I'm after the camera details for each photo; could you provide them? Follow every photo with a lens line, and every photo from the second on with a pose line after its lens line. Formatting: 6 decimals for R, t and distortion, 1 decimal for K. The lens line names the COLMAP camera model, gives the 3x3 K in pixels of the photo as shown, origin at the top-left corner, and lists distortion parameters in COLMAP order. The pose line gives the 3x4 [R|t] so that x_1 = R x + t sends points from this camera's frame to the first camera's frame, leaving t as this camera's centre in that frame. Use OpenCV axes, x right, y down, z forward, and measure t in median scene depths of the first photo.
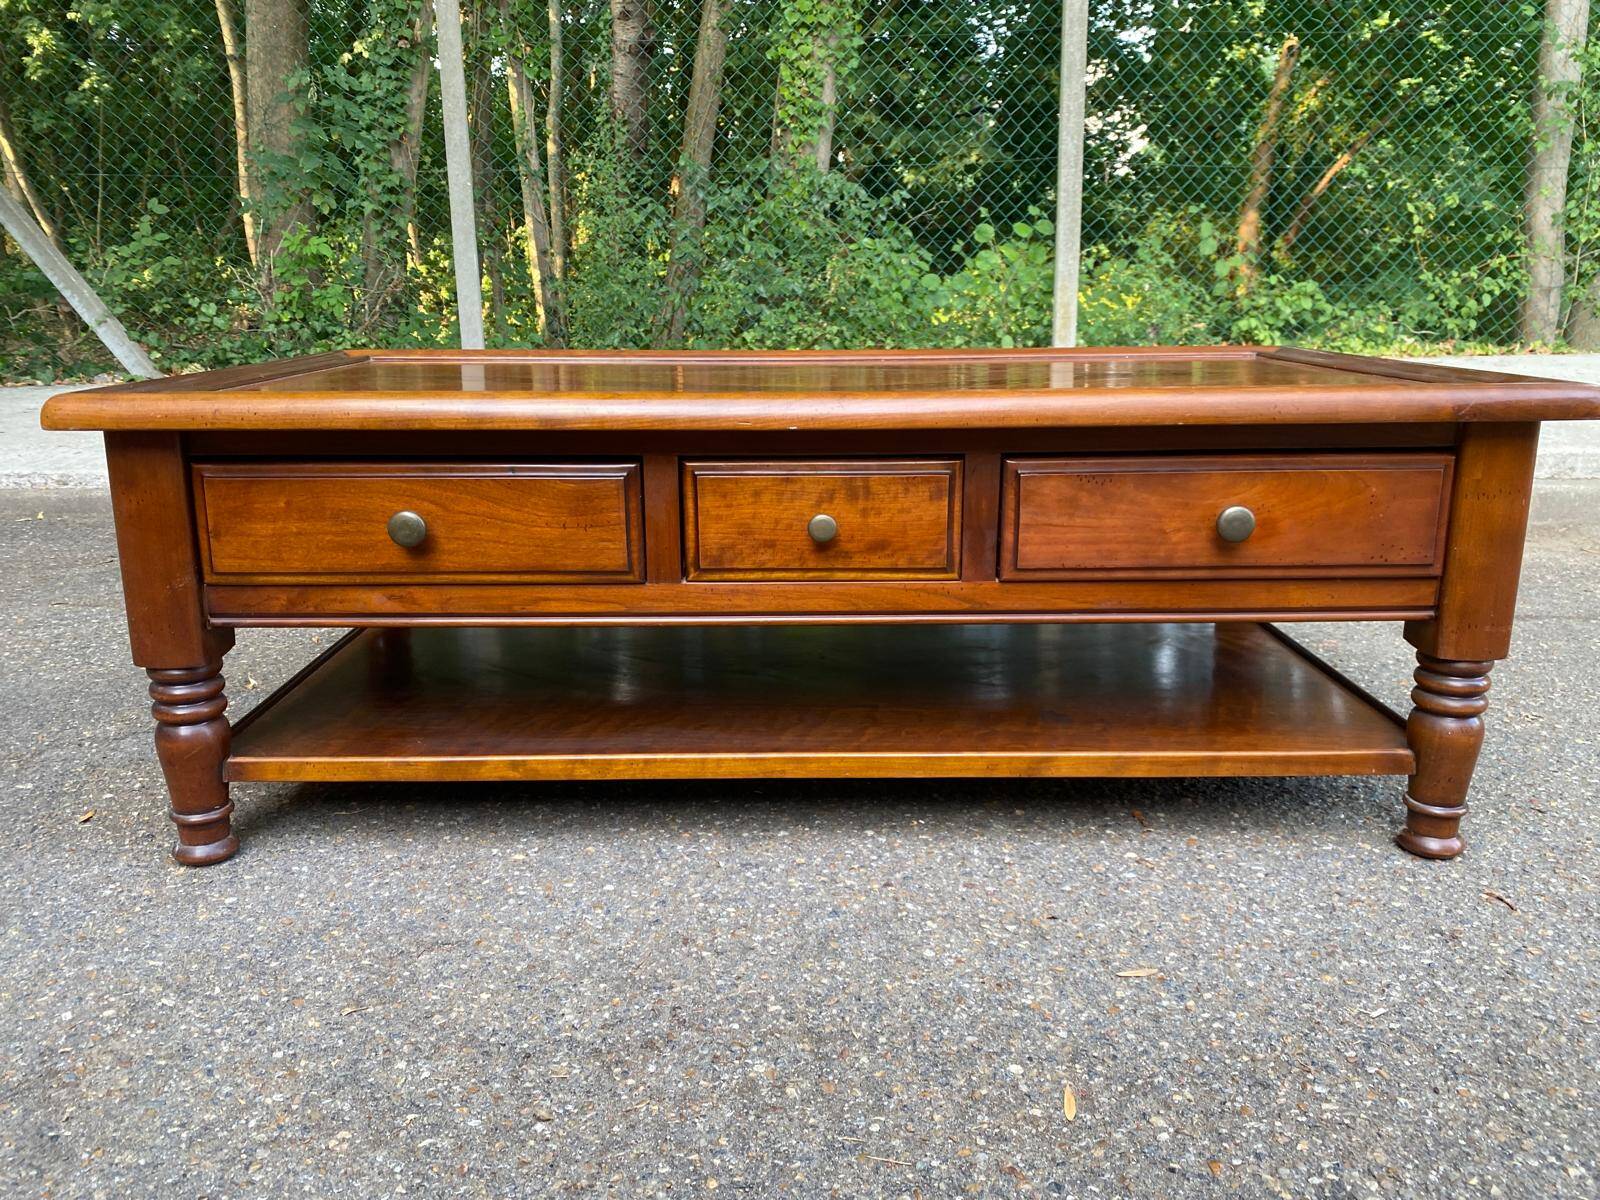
lens RADIAL K [[1222.9, 0, 791.4], [0, 1222.9, 584.6], [0, 0, 1]] dist [0.006565, -0.009812]
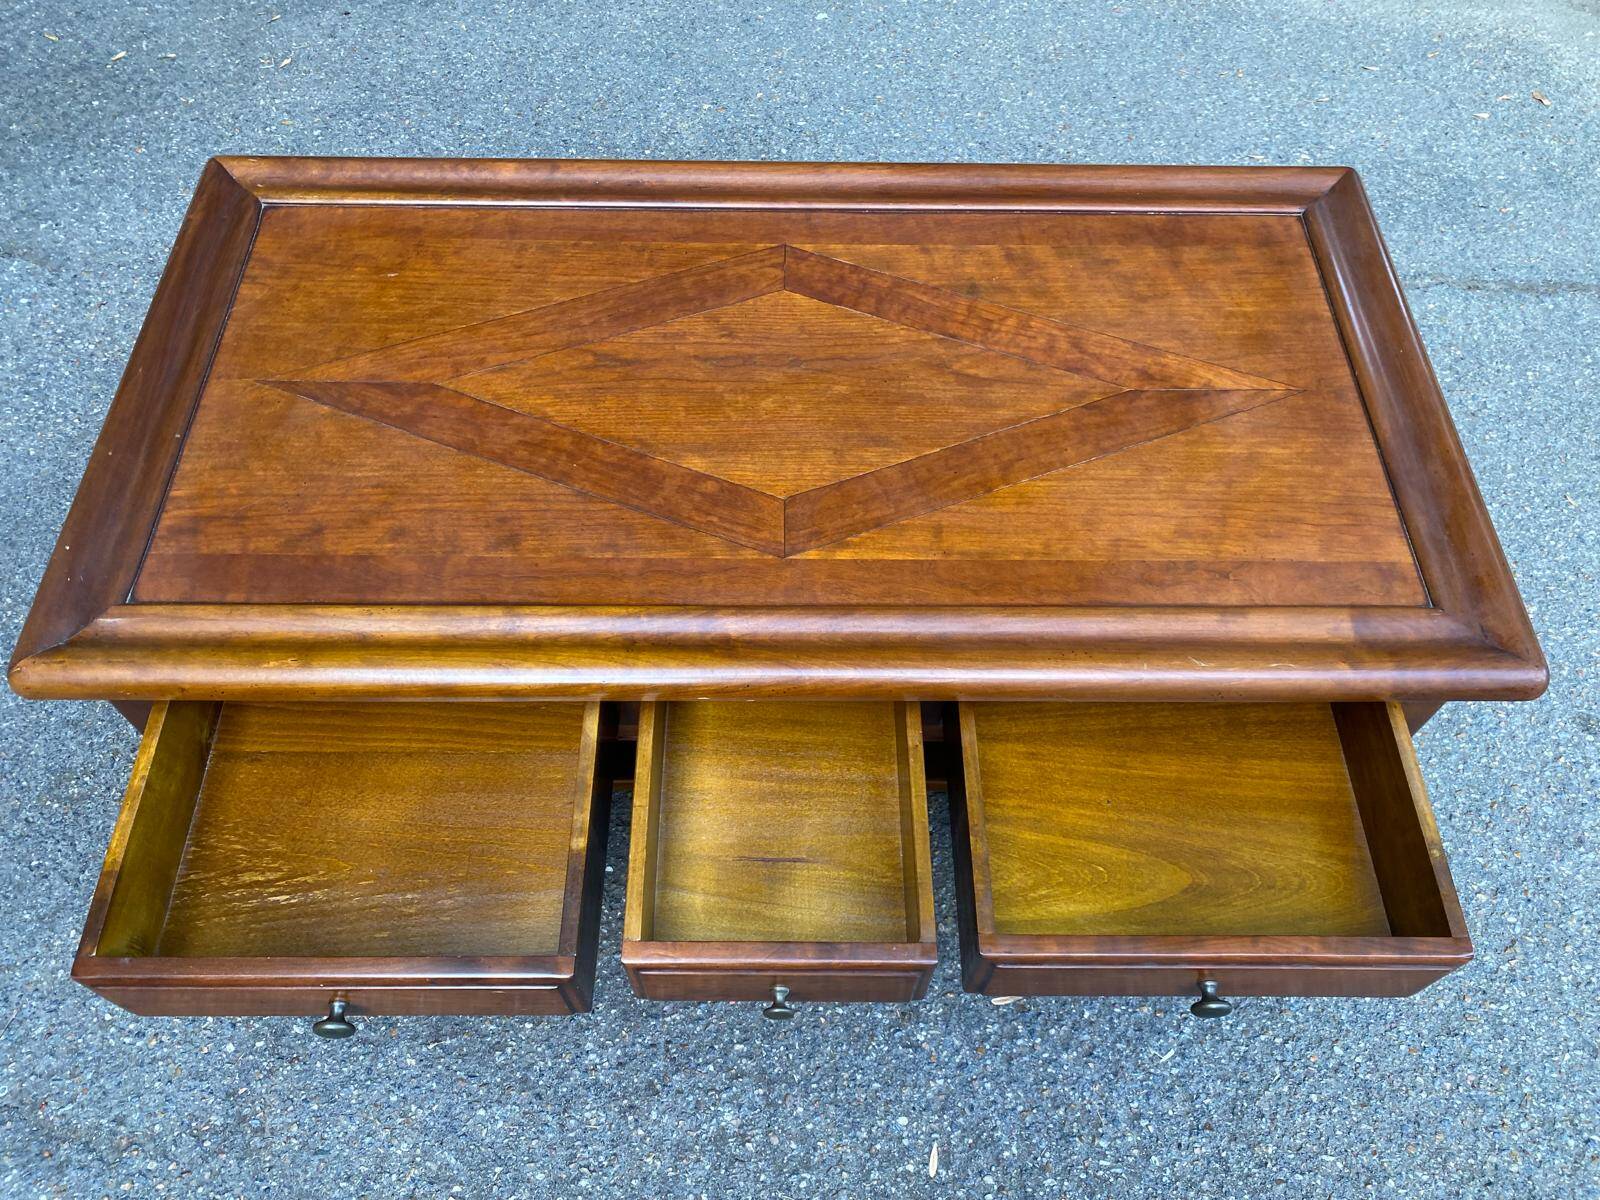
lens RADIAL K [[1222.9, 0, 793.0], [0, 1222.9, 594.0], [0, 0, 1]] dist [0.006565, -0.009812]
pose [[0.999891, 0.008374, 0.012165, 0.022340], [-0.014449, 0.725085, 0.688508, -0.834019], [-0.003055, -0.688608, 0.725127, 0.289558]]
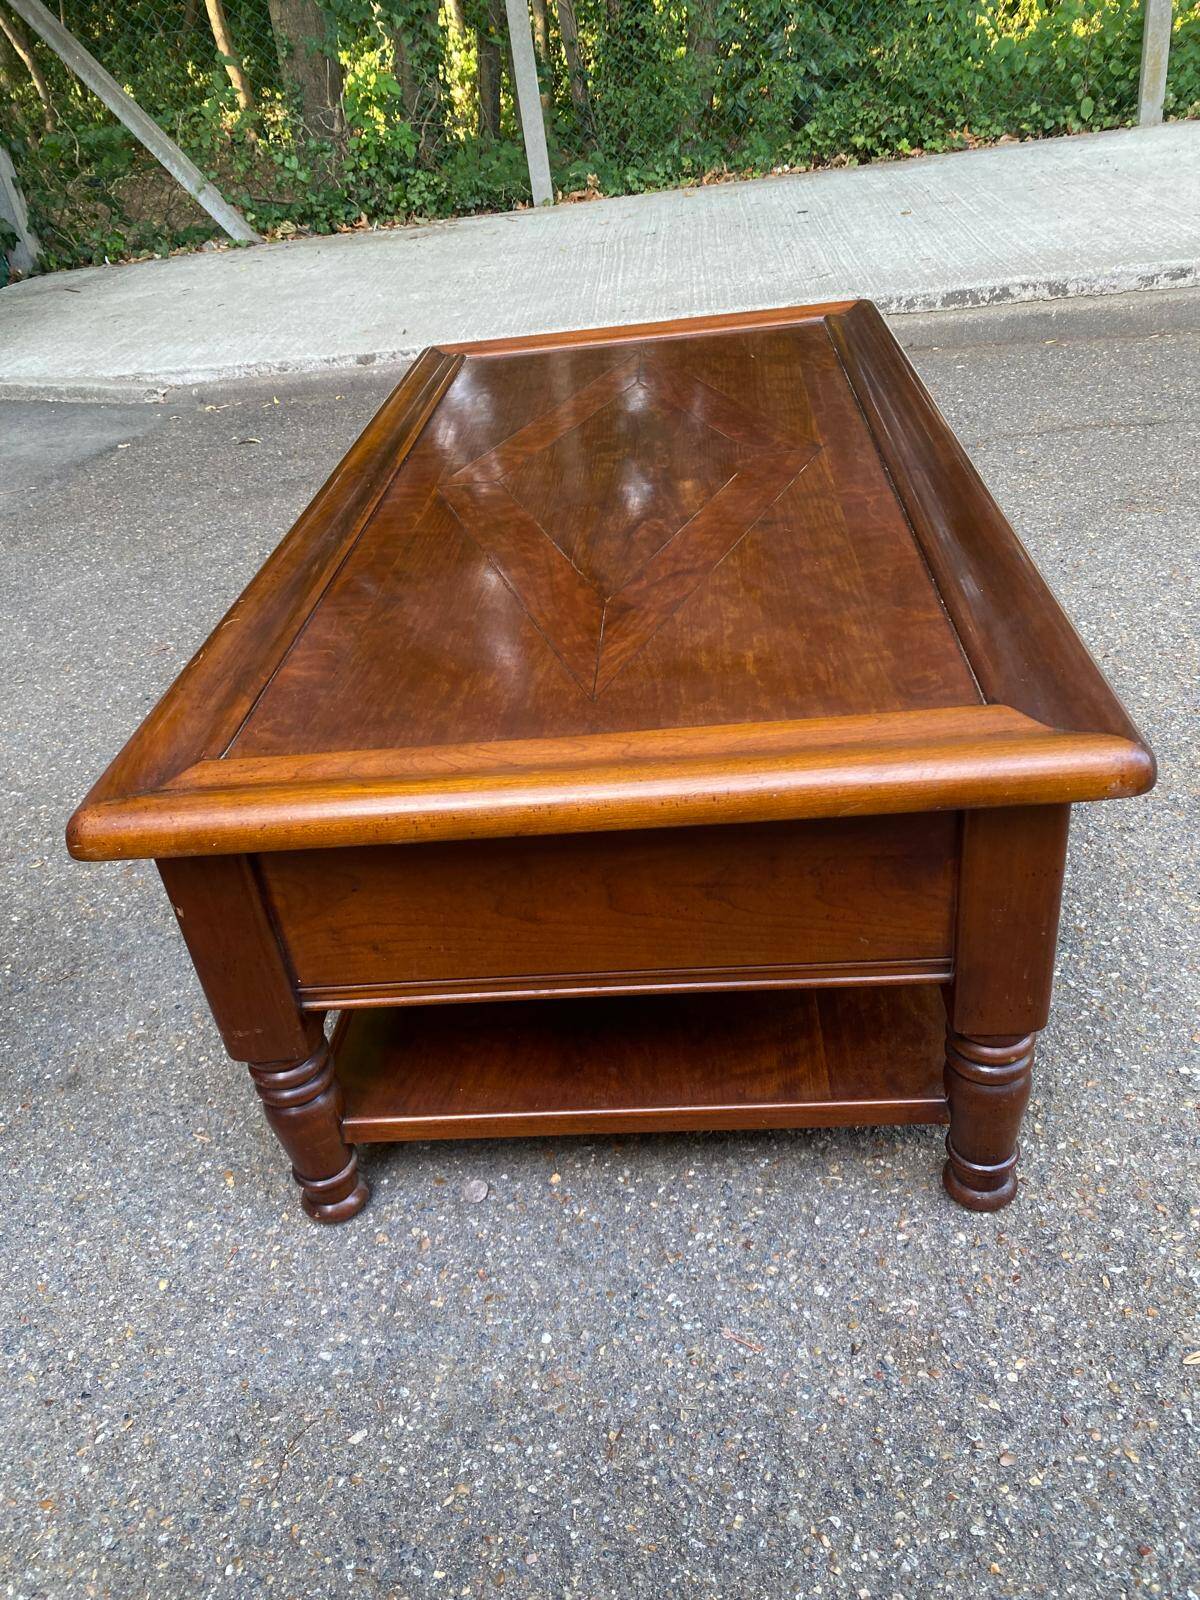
lens RADIAL K [[1222.9, 0, 587.1], [0, 1222.9, 789.1], [0, 0, 1]] dist [0.006565, -0.009812]
pose [[0.985294, -0.029346, -0.168330, -0.315946], [0.082069, 0.945346, 0.315571, -0.137944], [0.149870, -0.324745, 0.933852, -0.602269]]
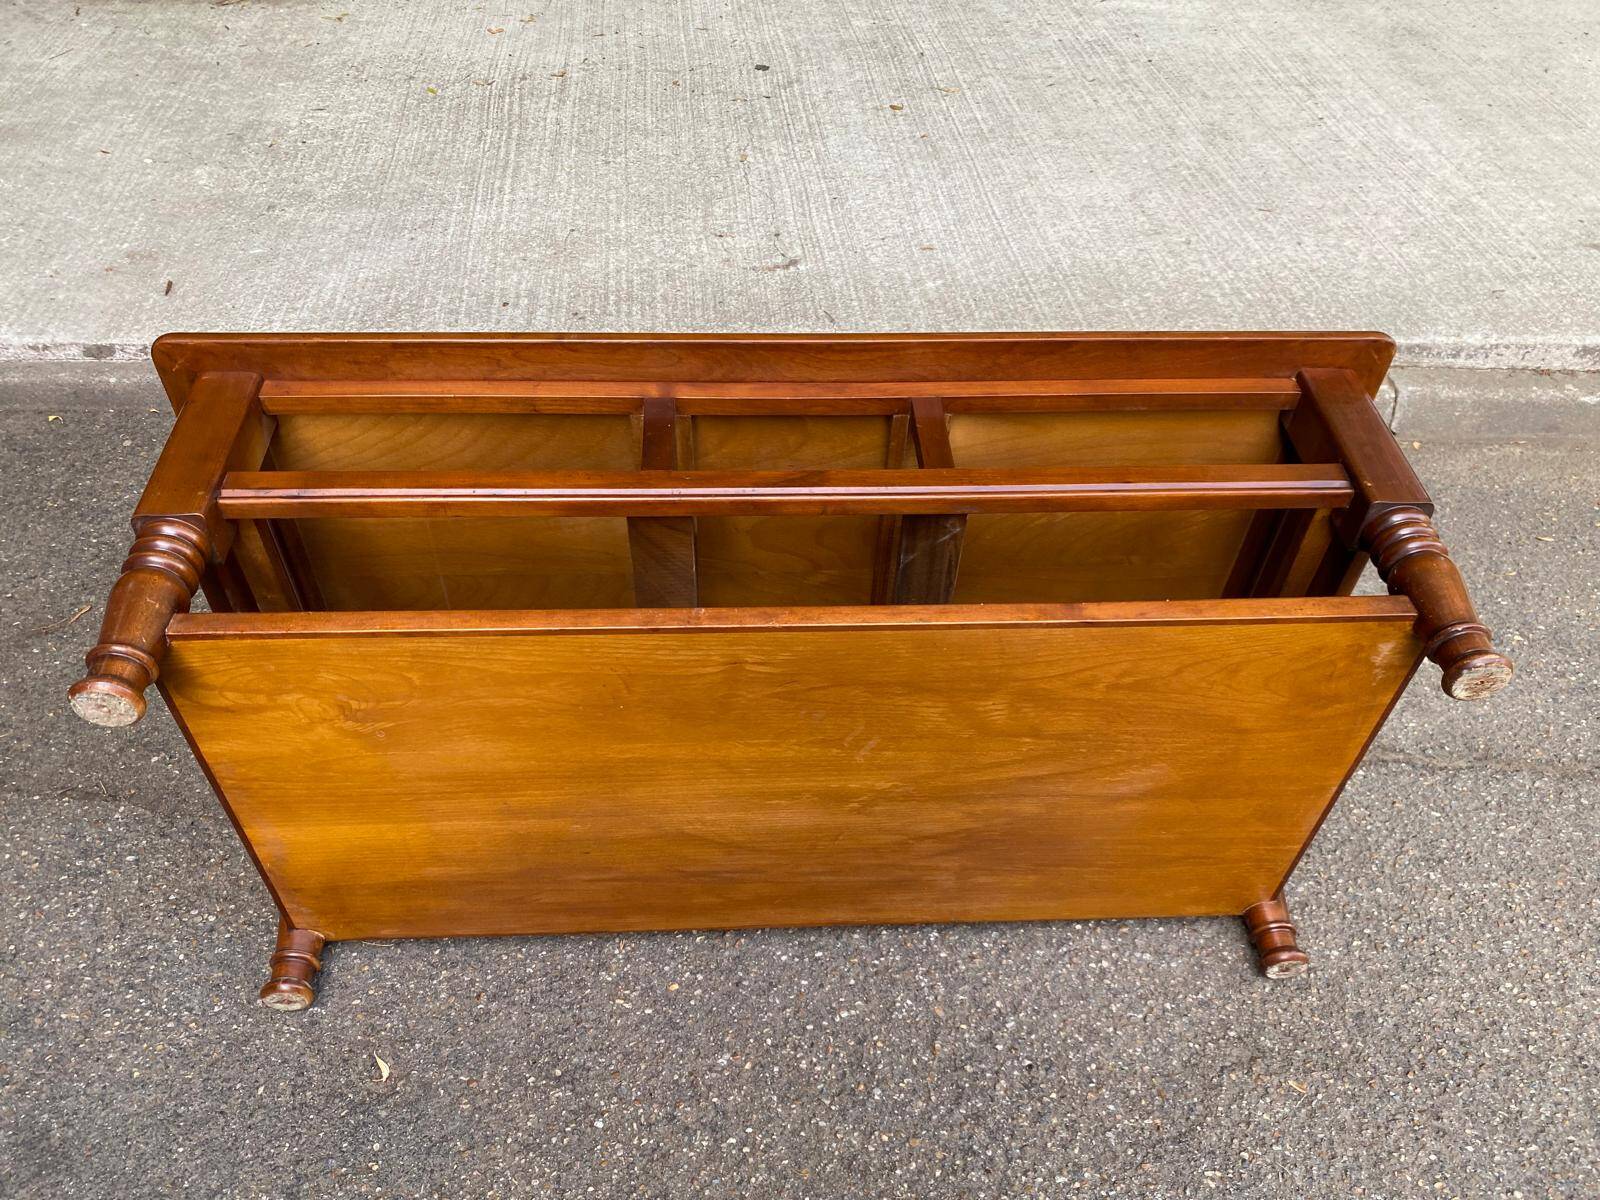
lens RADIAL K [[1222.9, 0, 798.5], [0, 1222.9, 604.2], [0, 0, 1]] dist [0.006565, -0.009812]
pose [[0.998690, -0.006865, 0.050705, -0.312877], [-0.017811, 0.882346, 0.470264, -0.896780], [-0.047968, -0.470551, 0.881068, 0.639045]]
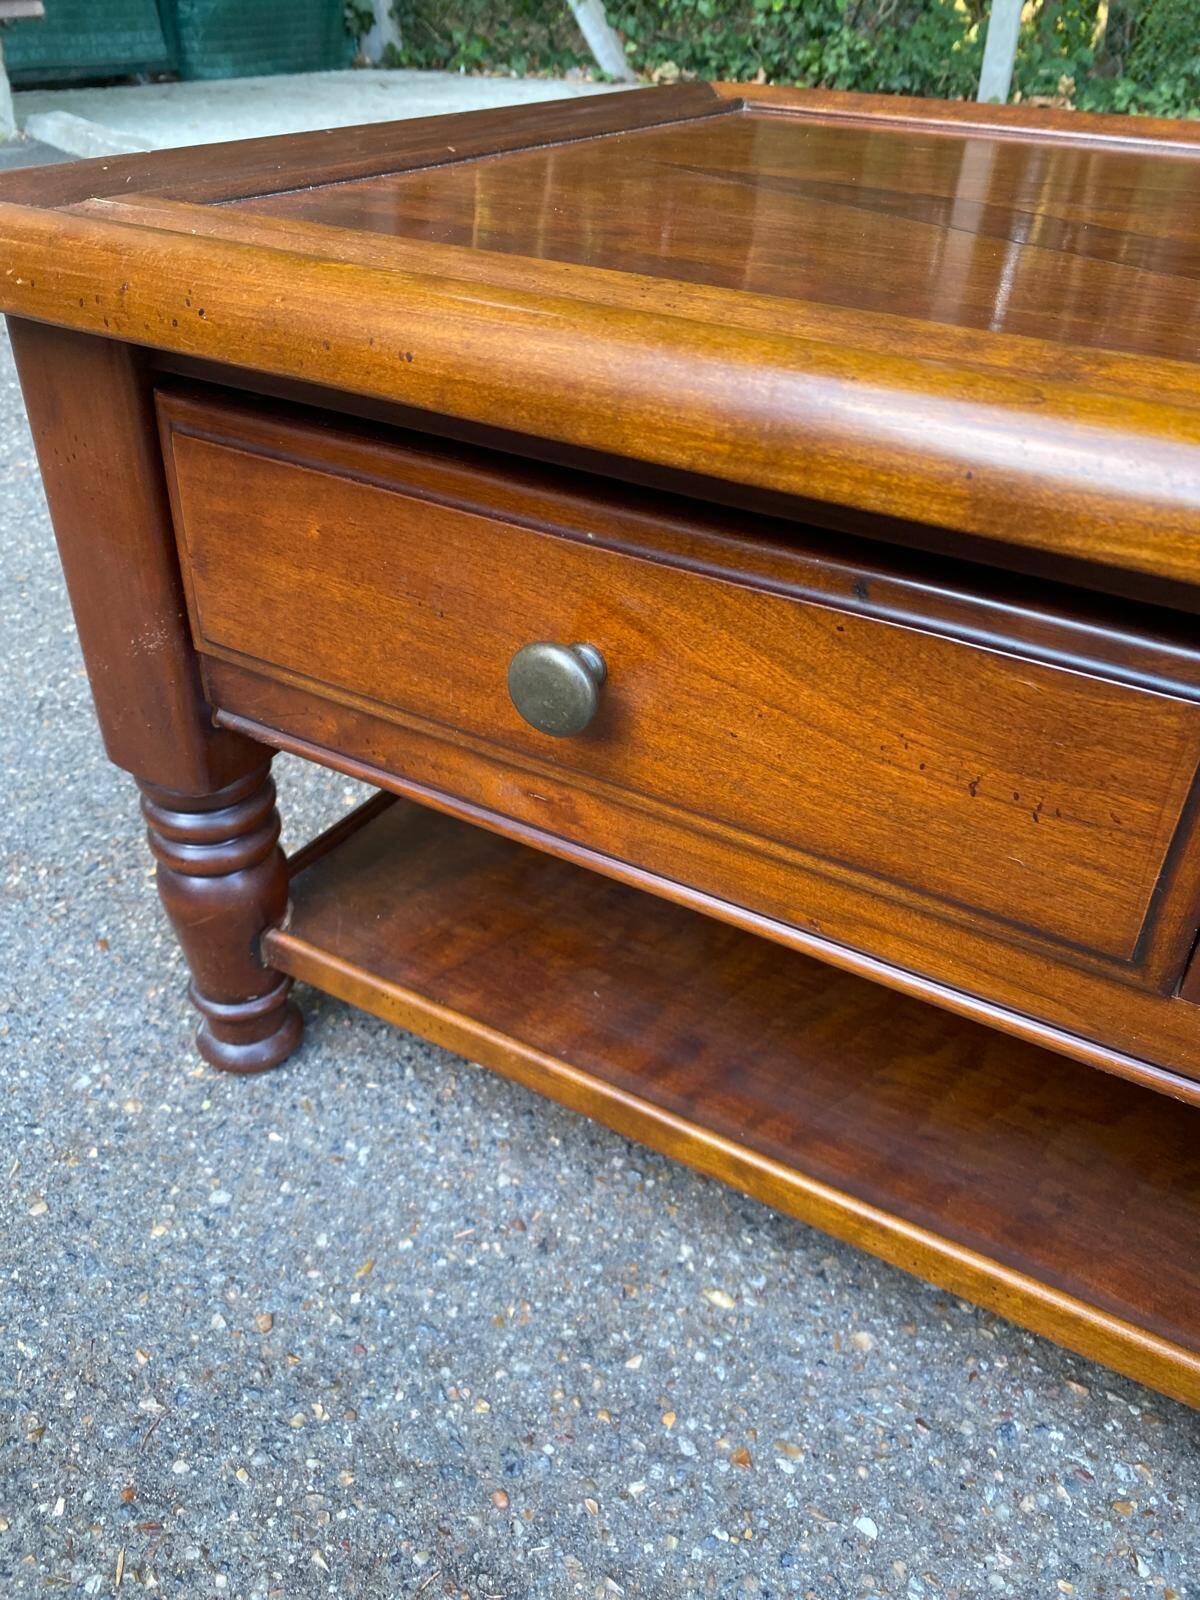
lens RADIAL K [[1222.9, 0, 607.9], [0, 1222.9, 793.5], [0, 0, 1]] dist [0.006565, -0.009812]
pose [[0.863440, 0.309709, -0.398186, -0.137484], [-0.153696, 0.913328, 0.377107, -0.151193], [0.480468, -0.264409, 0.836205, 0.662816]]
